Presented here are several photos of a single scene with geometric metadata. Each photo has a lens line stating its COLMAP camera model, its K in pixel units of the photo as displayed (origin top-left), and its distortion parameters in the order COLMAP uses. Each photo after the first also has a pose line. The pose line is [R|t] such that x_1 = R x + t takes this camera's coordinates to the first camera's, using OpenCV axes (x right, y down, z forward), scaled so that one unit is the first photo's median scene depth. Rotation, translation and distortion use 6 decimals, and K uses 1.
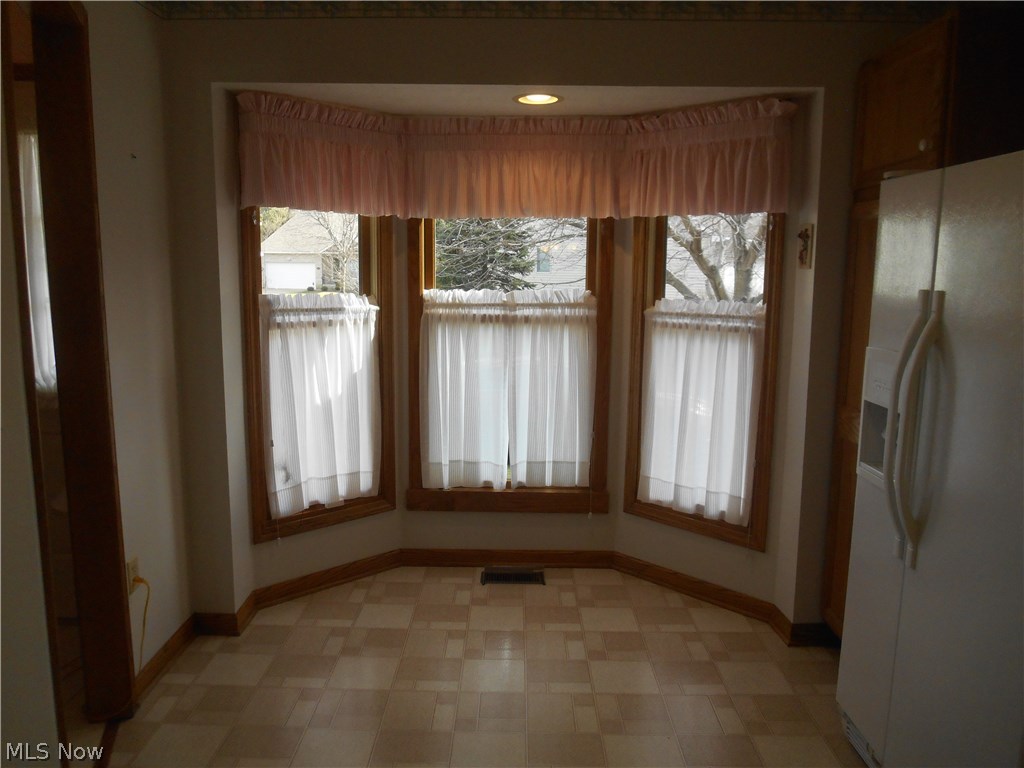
lens RADIAL K [[778.5, 0, 506.3], [0, 778.5, 382.5], [0, 0, 1]] dist [-0.044573, 0.008170]
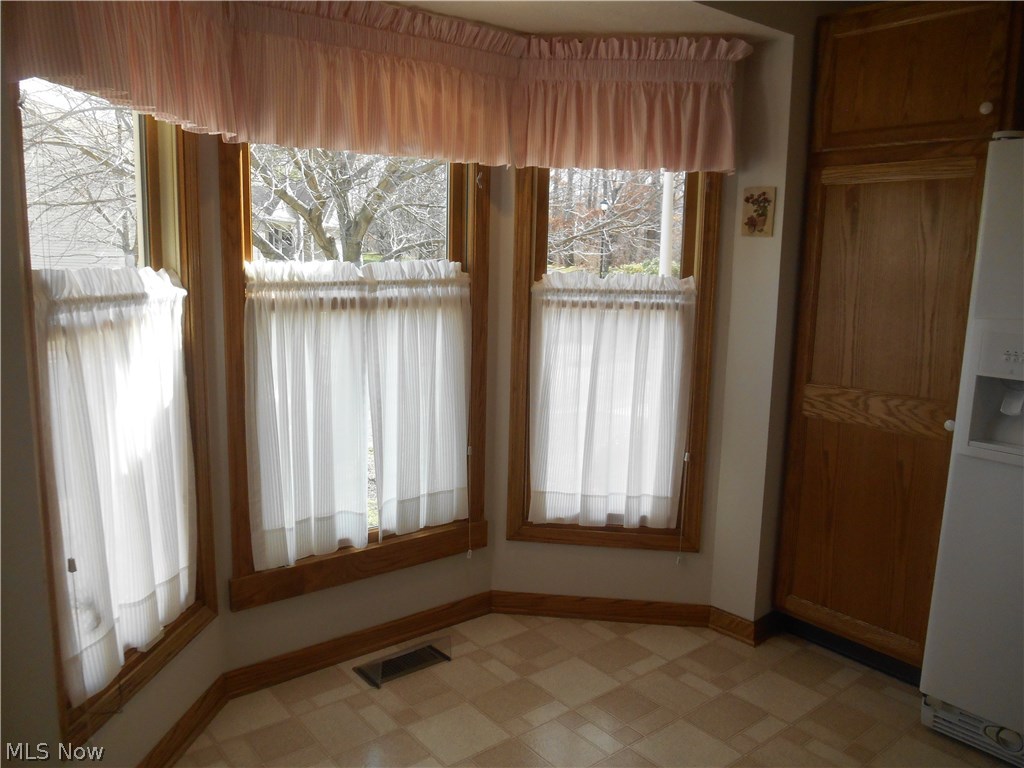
lens RADIAL K [[778.5, 0, 512.8], [0, 778.5, 384.5], [0, 0, 1]] dist [-0.044573, 0.008170]
pose [[0.774424, -0.097542, 0.625103, -0.347578], [0.078427, 0.995223, 0.058135, -0.041178], [-0.627788, 0.004004, 0.778374, 0.392297]]
